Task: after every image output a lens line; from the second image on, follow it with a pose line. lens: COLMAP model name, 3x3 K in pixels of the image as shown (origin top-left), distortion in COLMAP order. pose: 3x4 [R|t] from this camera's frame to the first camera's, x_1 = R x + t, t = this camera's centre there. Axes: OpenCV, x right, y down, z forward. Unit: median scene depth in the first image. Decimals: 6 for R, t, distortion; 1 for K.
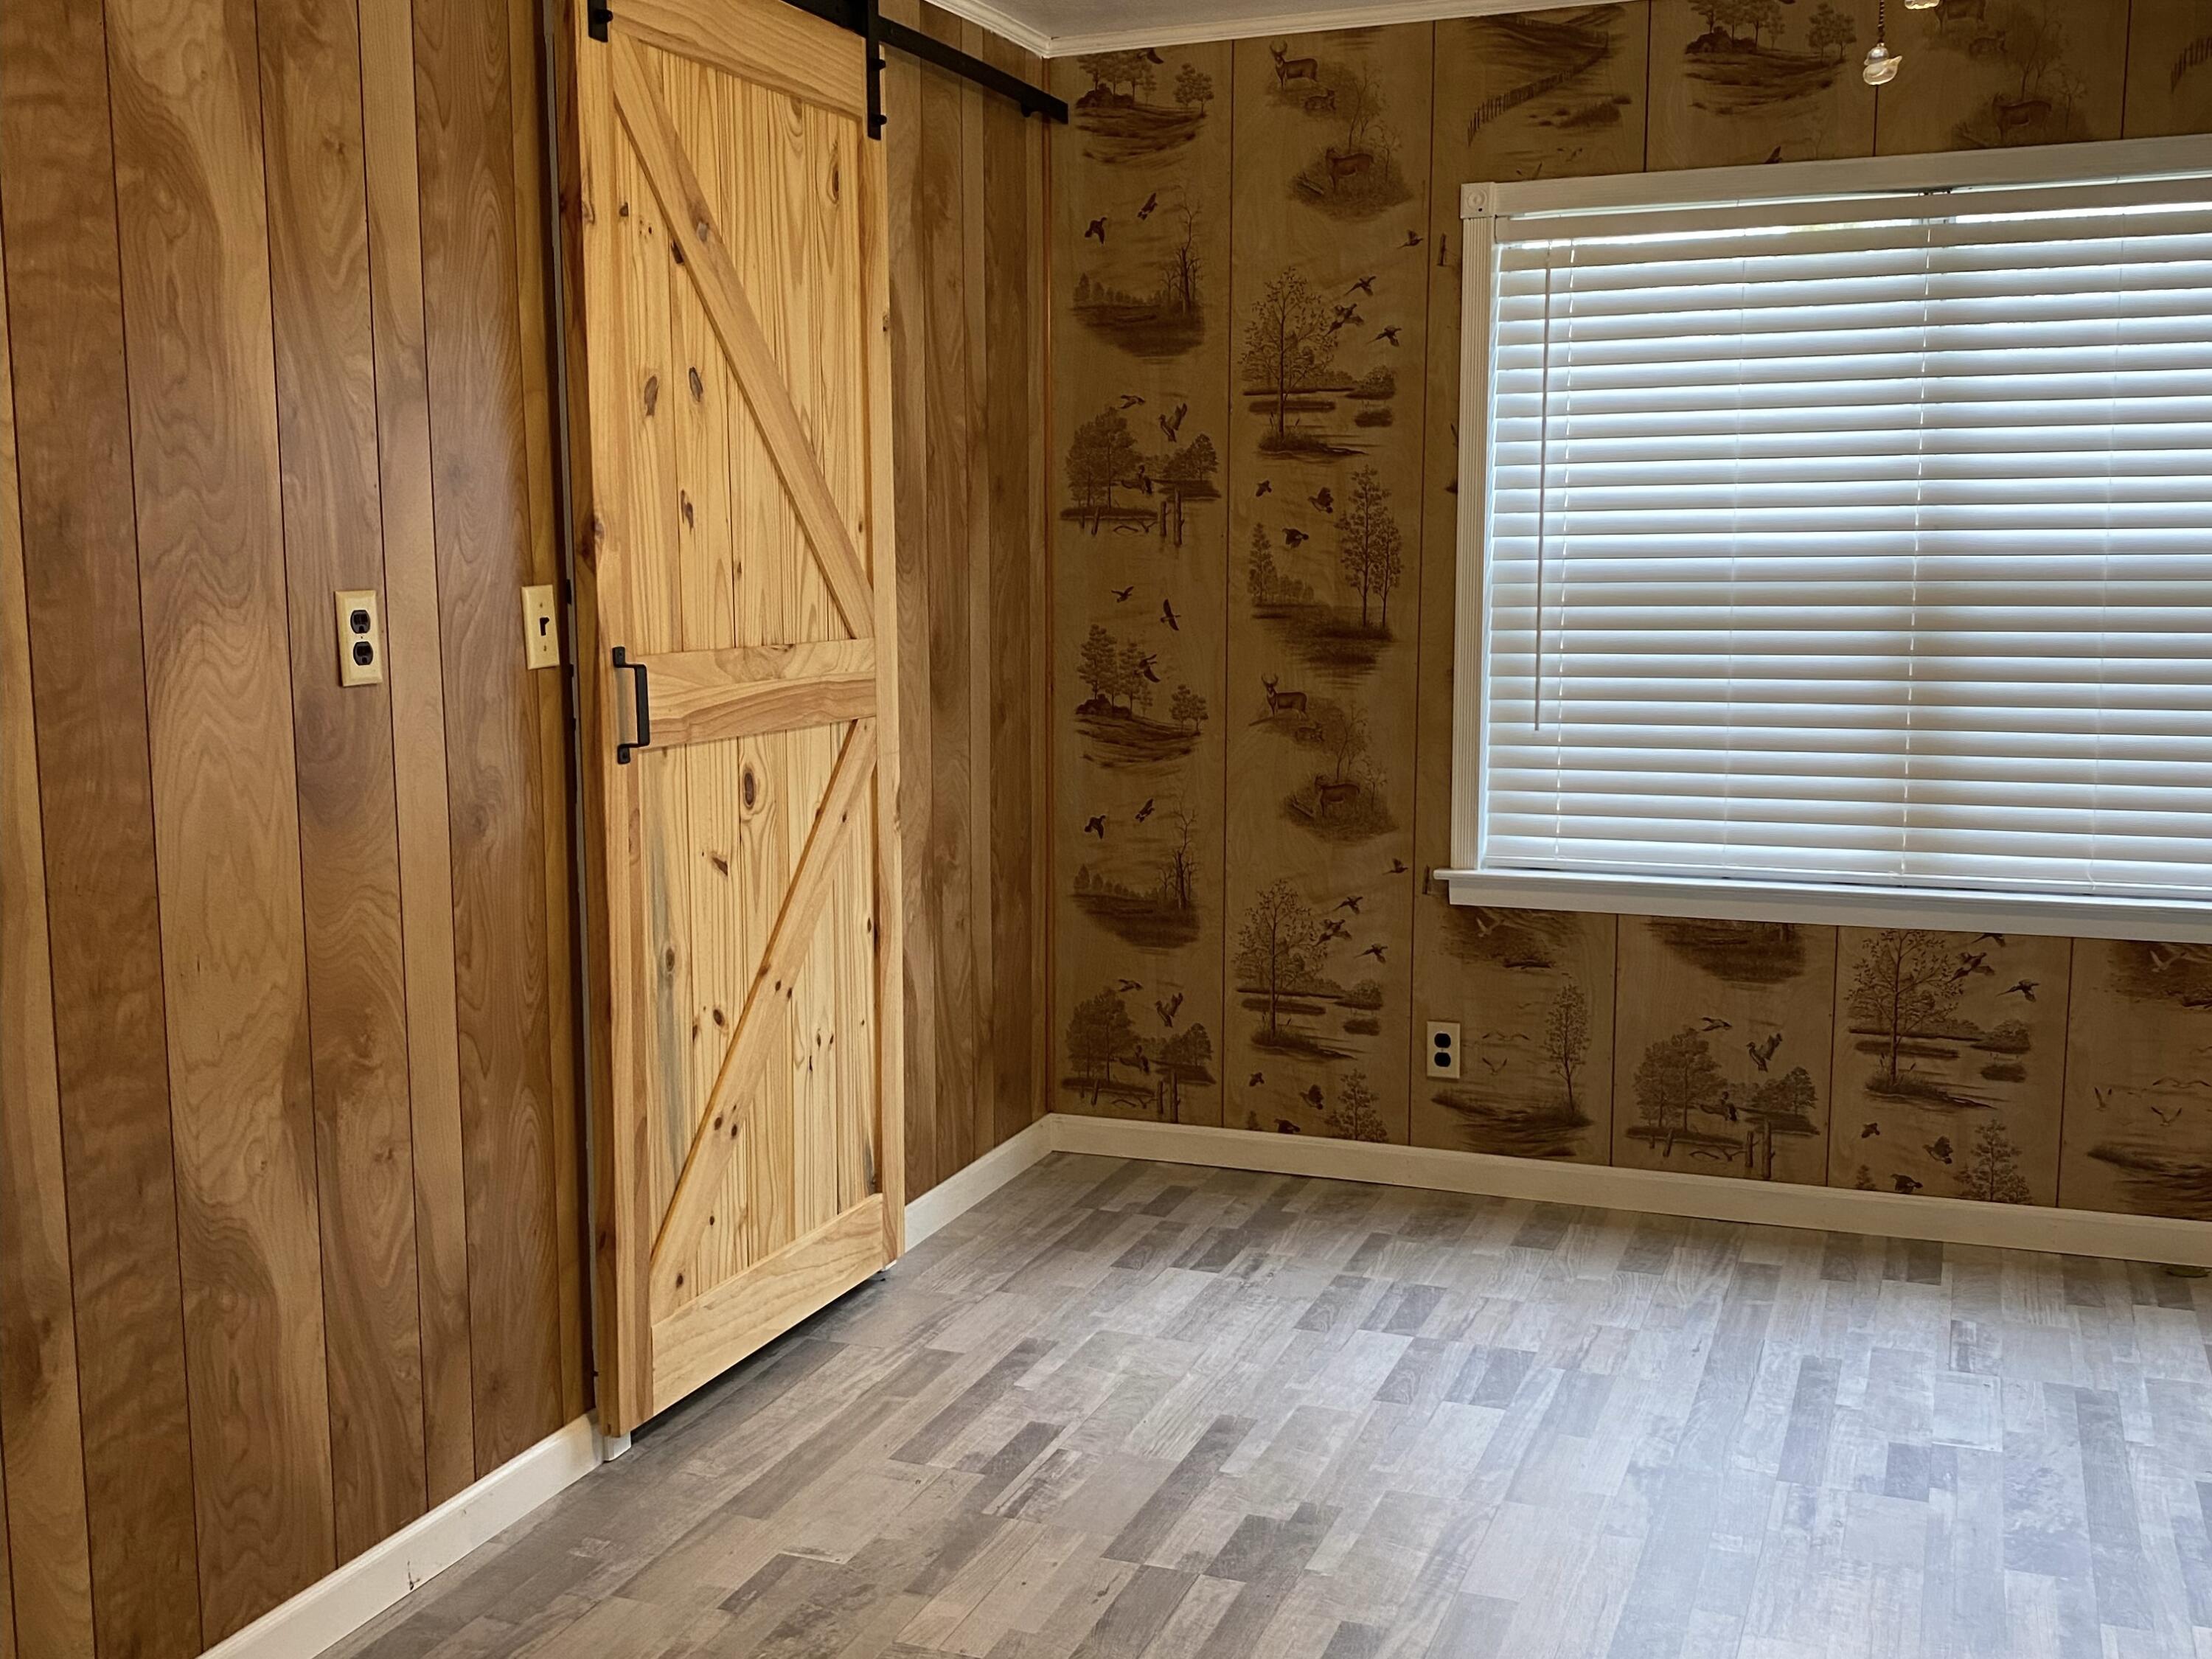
lens RADIAL K [[2190.4, 0, 1080.6], [0, 2190.4, 859.3], [0, 0, 1]] dist [0.167714, -0.470382]
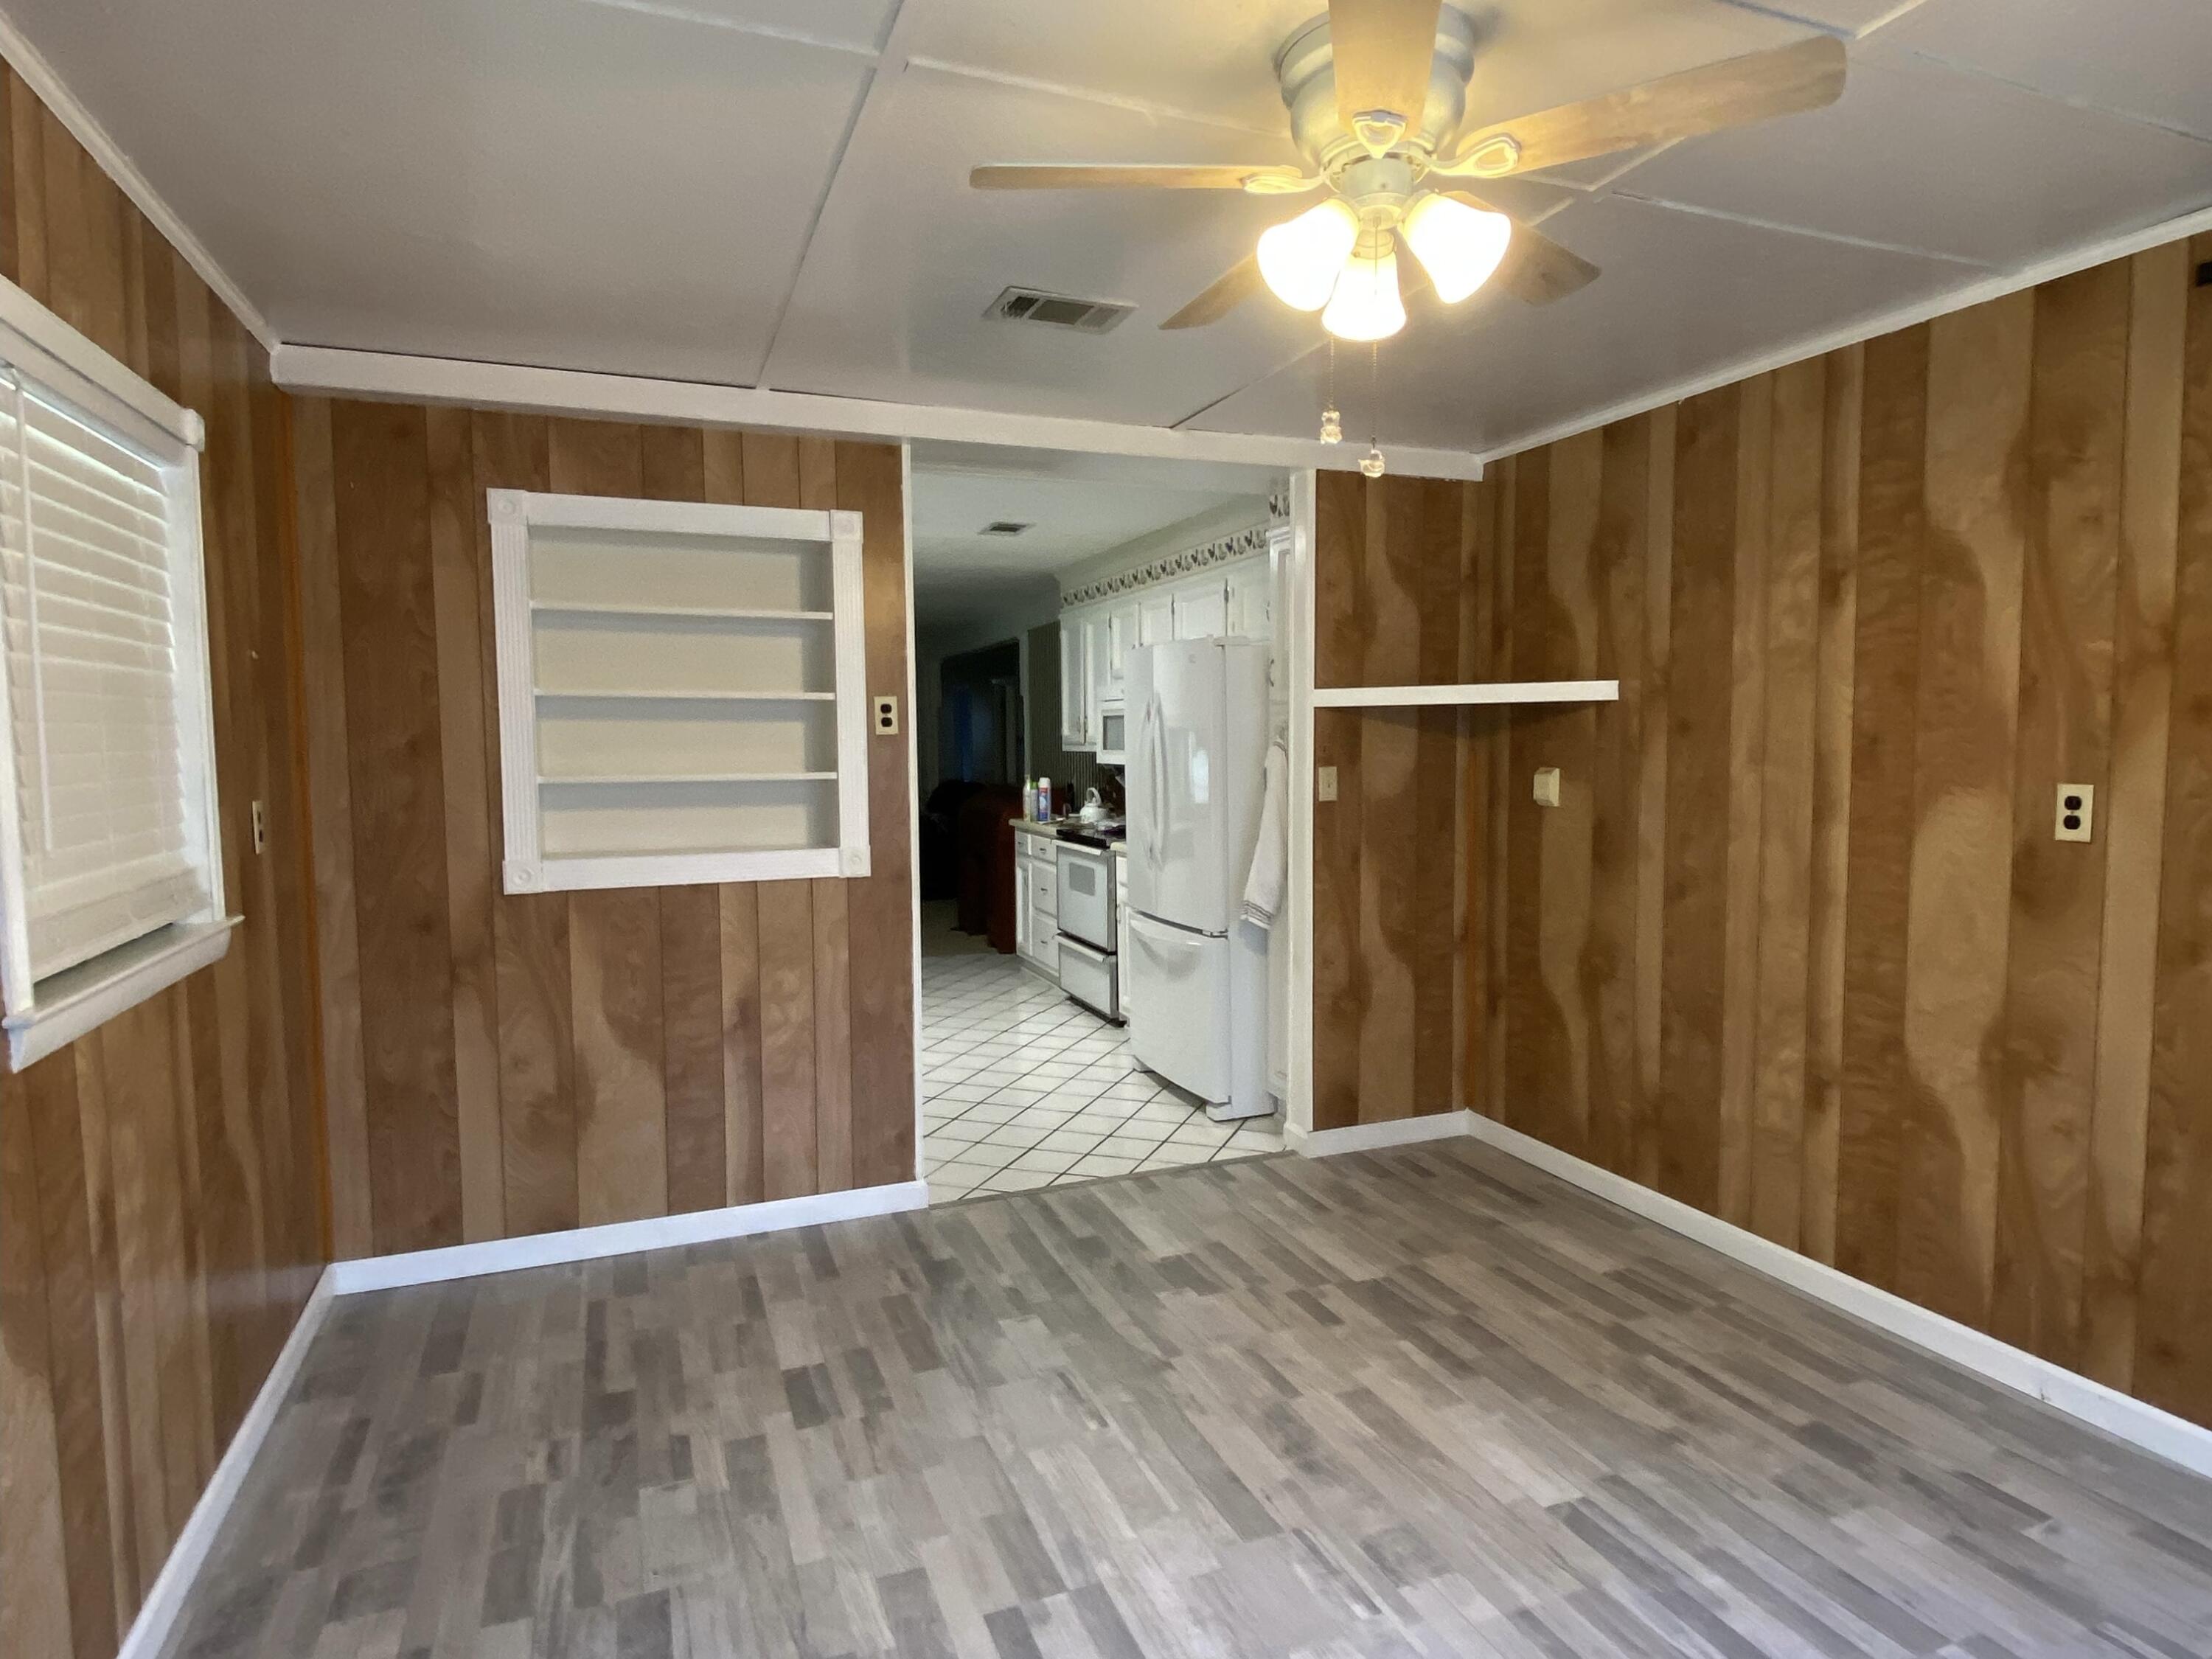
lens RADIAL K [[1235.2, 0, 1111.5], [0, 1235.2, 820.9], [0, 0, 1]] dist [-0.000118, -0.000150]
pose [[-0.724235, 0.059509, -0.686981, 0.542962], [-0.082128, 0.981733, 0.171623, -0.126645], [0.684645, 0.180716, -0.706118, 0.764041]]
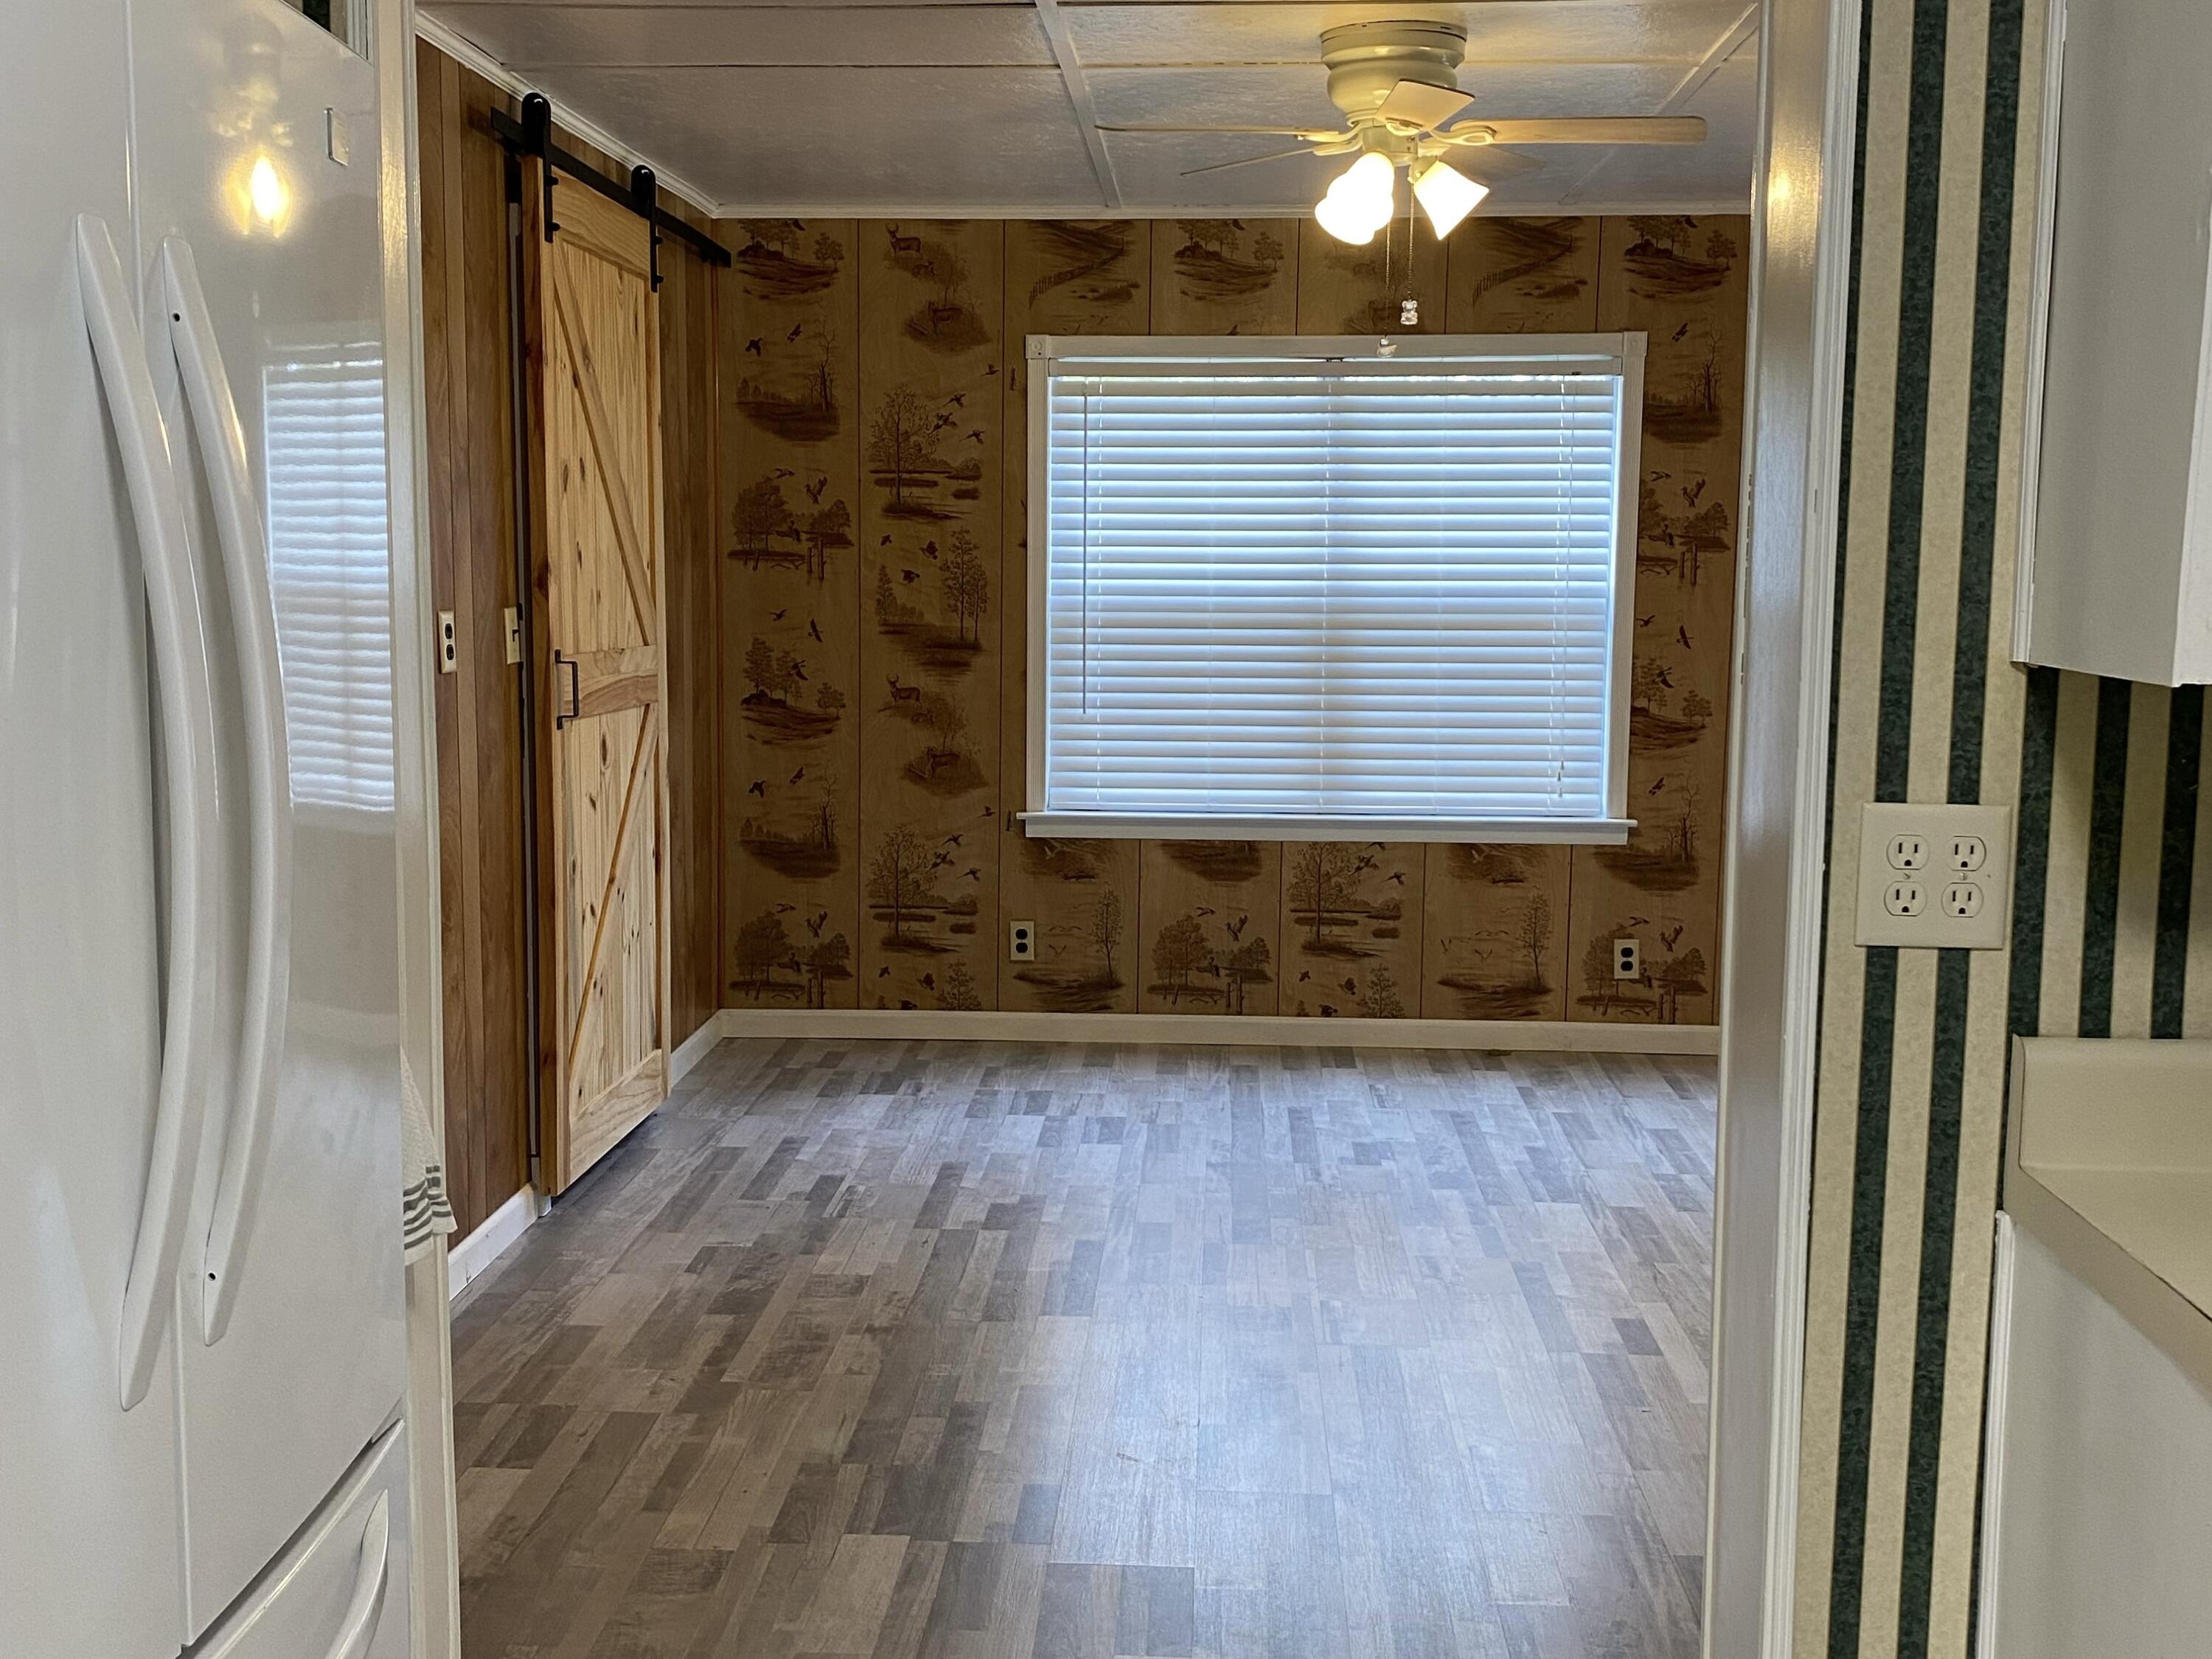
lens RADIAL K [[2190.4, 0, 1080.6], [0, 2190.4, 859.3], [0, 0, 1]] dist [0.167714, -0.470382]
pose [[0.949567, -0.026813, 0.312415, -0.256766], [0.029641, 0.999551, -0.004304, 0.044833], [-0.312159, 0.013348, 0.949936, -0.376628]]
